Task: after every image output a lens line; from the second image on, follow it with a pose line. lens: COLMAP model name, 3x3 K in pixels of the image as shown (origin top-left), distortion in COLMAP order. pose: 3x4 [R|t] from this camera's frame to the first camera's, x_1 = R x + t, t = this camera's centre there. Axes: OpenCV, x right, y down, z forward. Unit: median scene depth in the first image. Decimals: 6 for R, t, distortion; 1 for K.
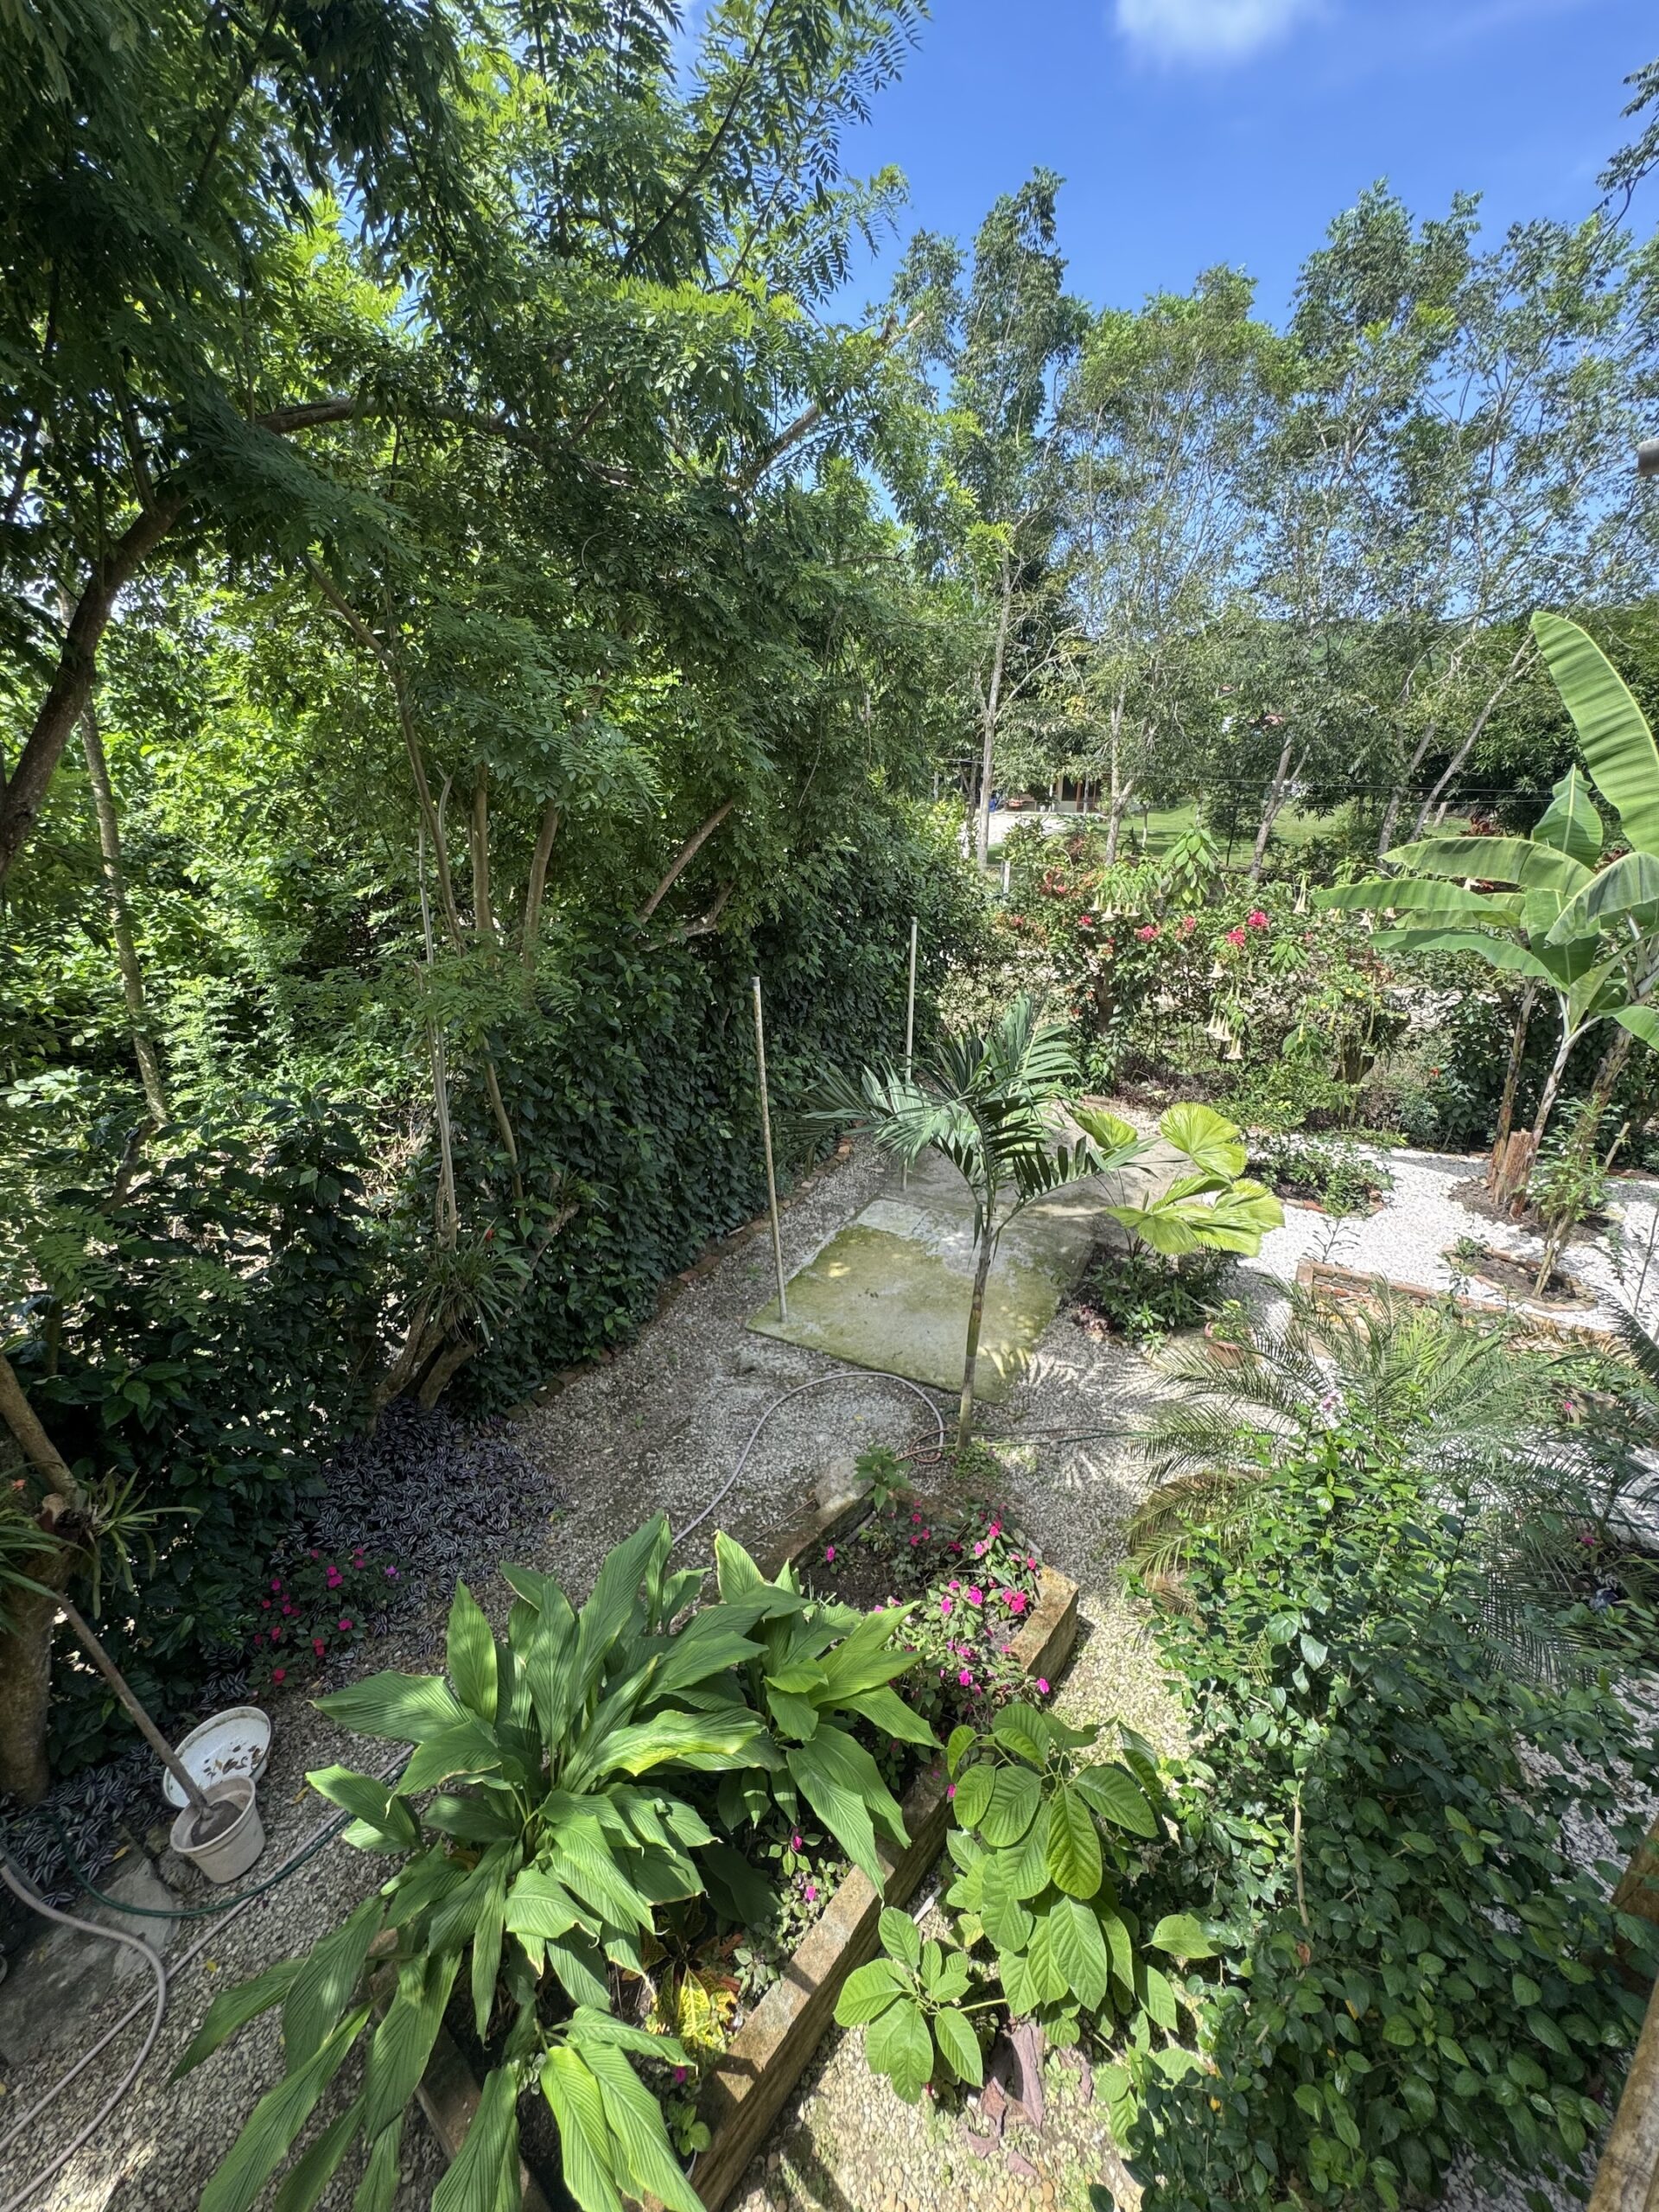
lens RADIAL K [[881.3, 0, 839.4], [0, 881.3, 1108.8], [0, 0, 1]] dist [-0.002801, 0.000232]
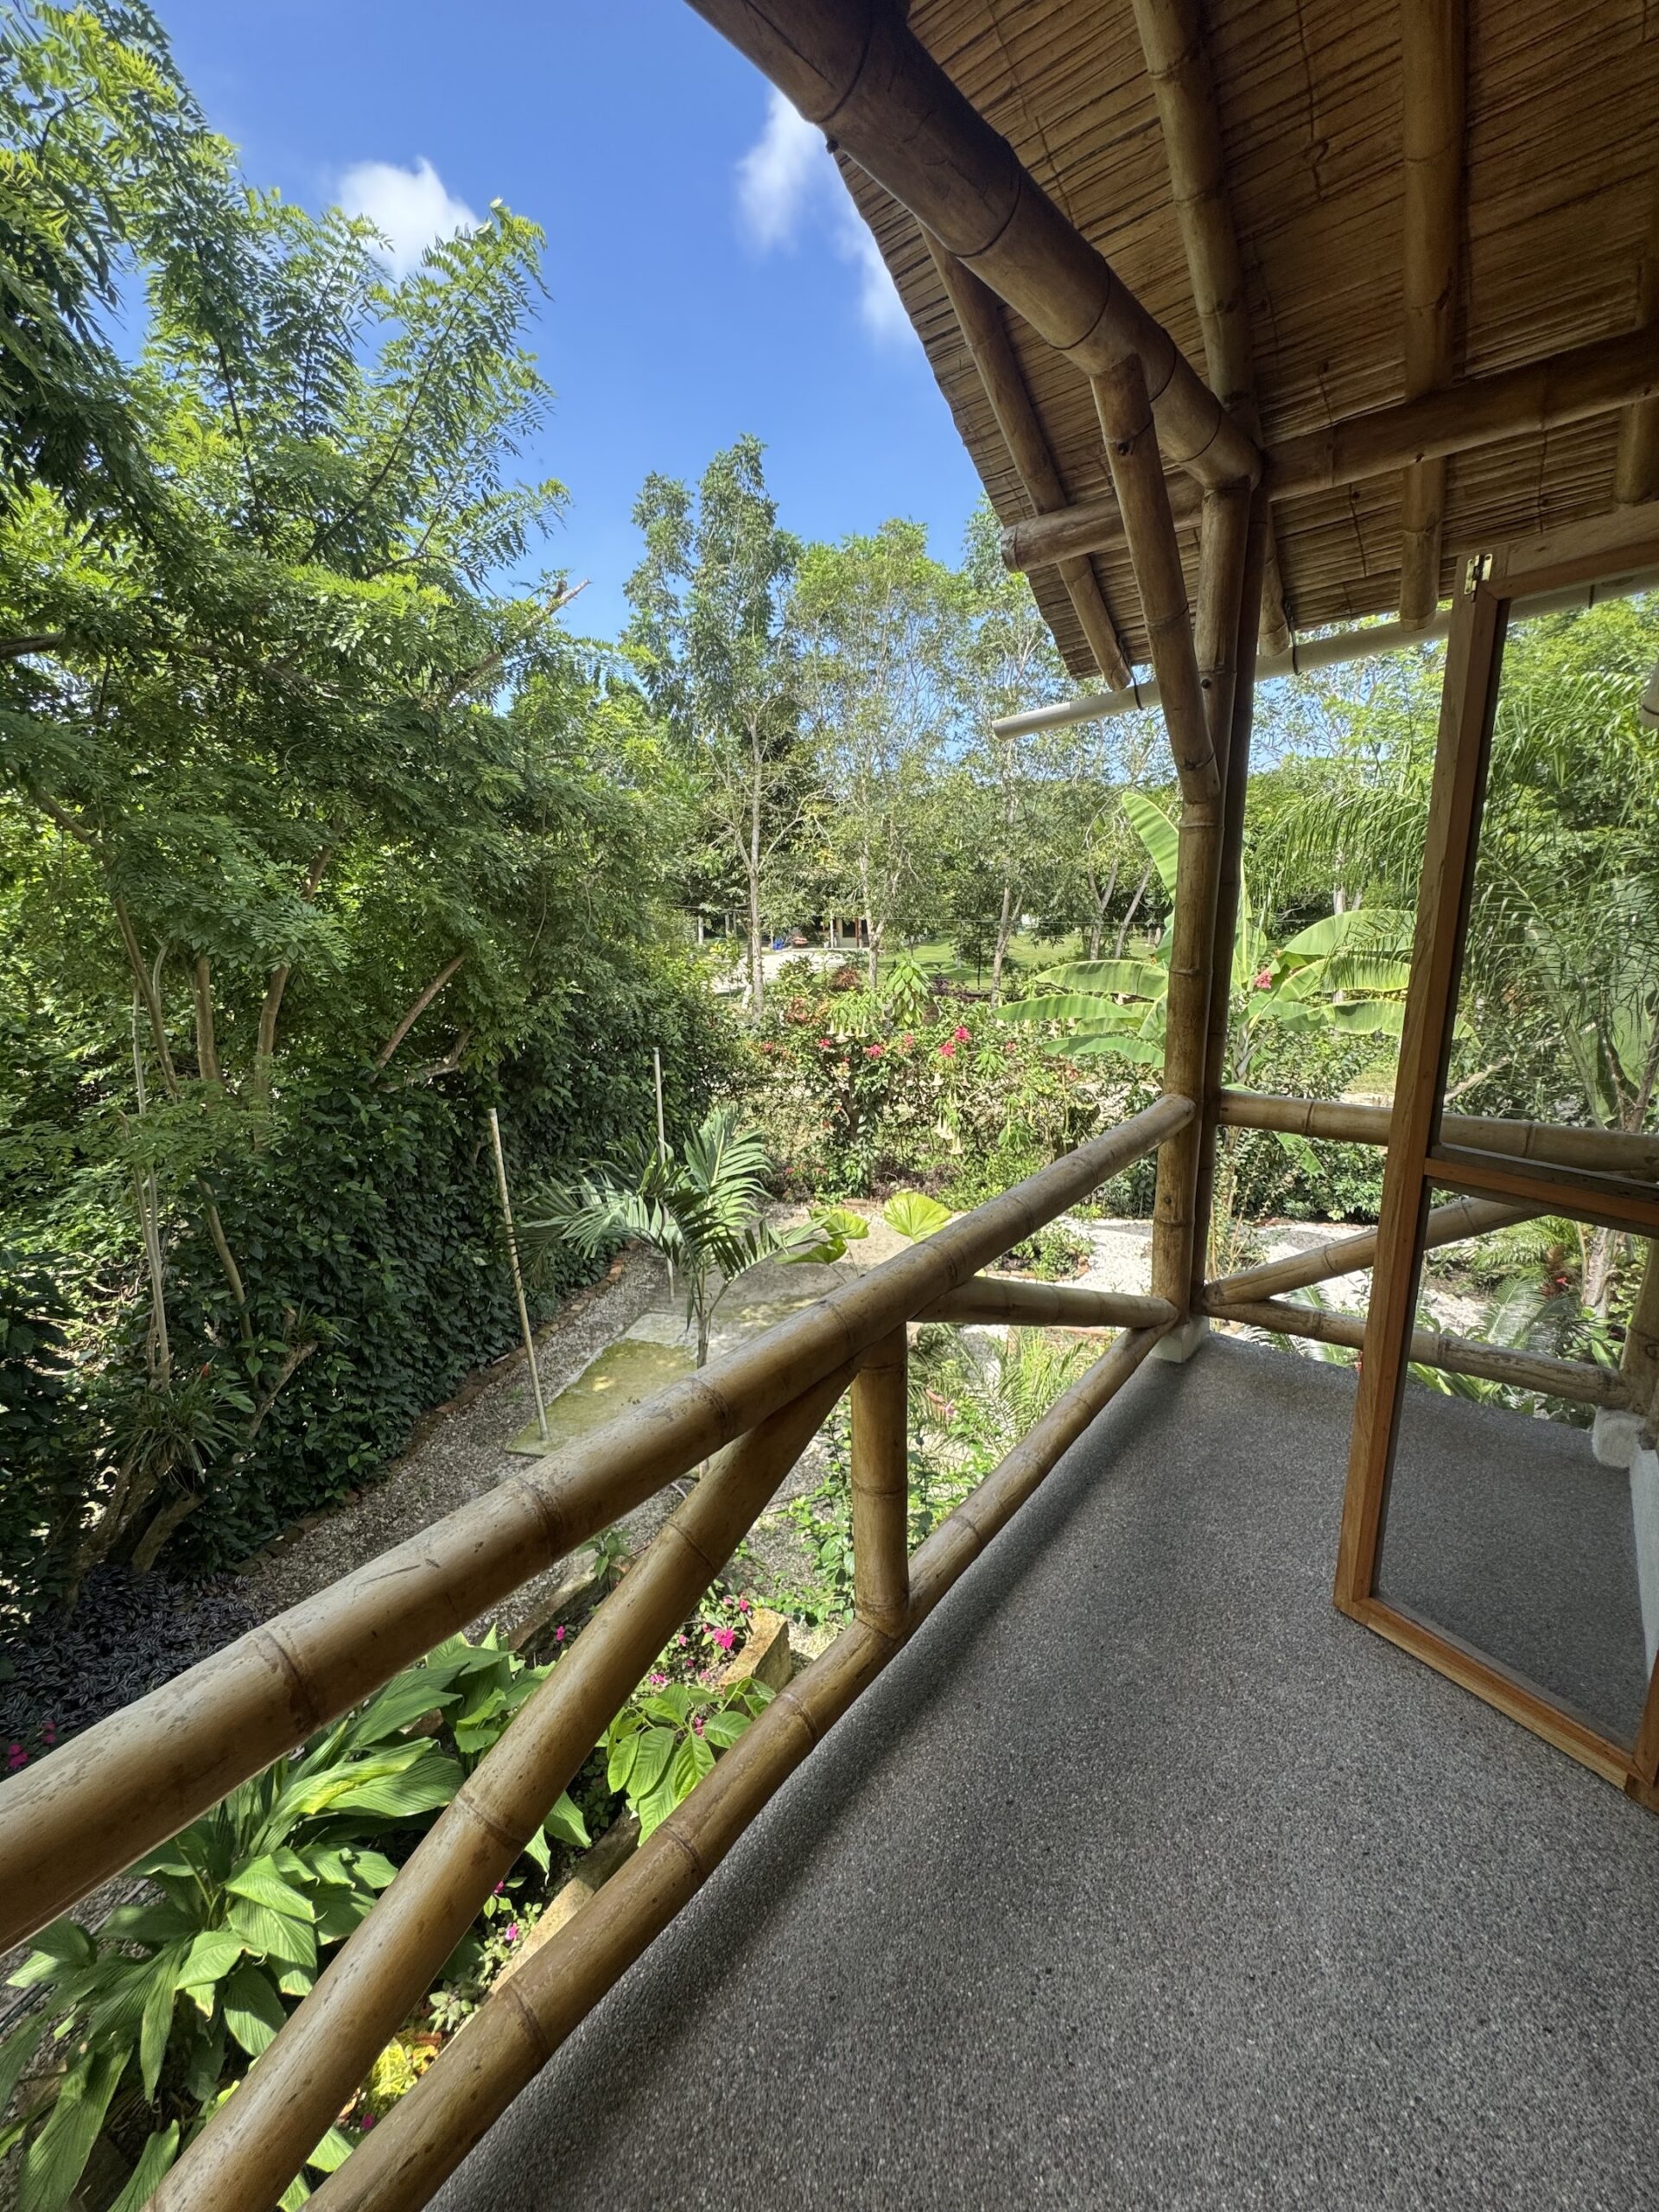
lens RADIAL K [[888.6, 0, 843.9], [0, 888.6, 1110.7], [0, 0, 1]] dist [0.000689, -0.000792]
pose [[0.977353, -0.068451, 0.200237, 0.086305], [0.096777, 0.986070, -0.135278, 0.034043], [-0.188188, 0.151593, 0.970363, -0.115028]]
